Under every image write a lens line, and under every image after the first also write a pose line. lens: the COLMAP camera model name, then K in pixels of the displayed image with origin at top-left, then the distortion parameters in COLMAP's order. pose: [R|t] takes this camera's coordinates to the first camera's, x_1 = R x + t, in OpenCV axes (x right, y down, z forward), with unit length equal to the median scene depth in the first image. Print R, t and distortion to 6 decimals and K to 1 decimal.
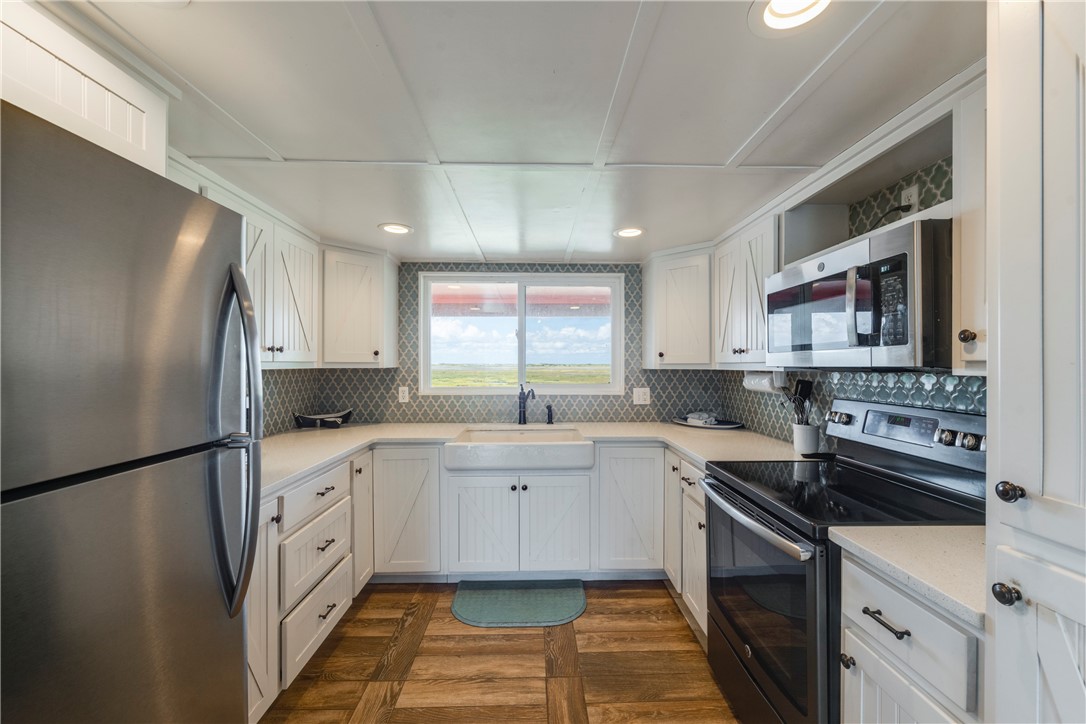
lens RADIAL K [[429.1, 0, 543.0], [0, 429.1, 362.0], [0, 0, 1]] dist [0.000706, -0.000351]
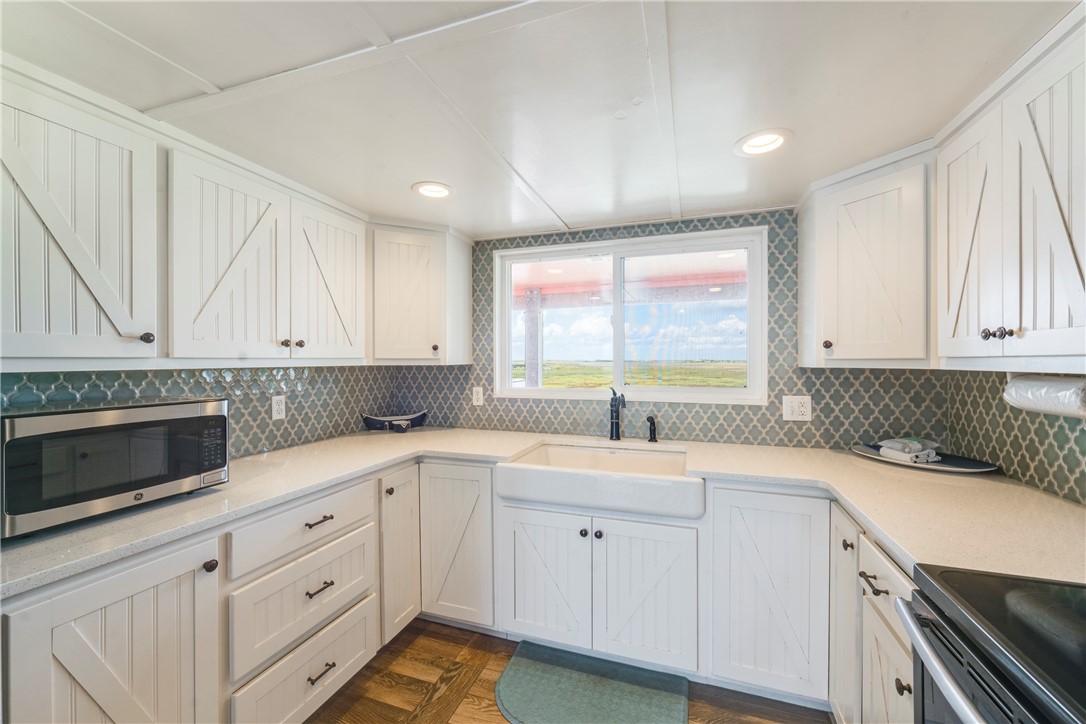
lens RADIAL K [[429.1, 0, 543.0], [0, 429.1, 362.0], [0, 0, 1]] dist [0.000706, -0.000351]
pose [[0.936824, -0.000664, -0.349801, 0.098351], [0.003701, 0.999961, 0.008015, 0.001482], [0.349782, -0.008803, 0.936790, 0.252871]]
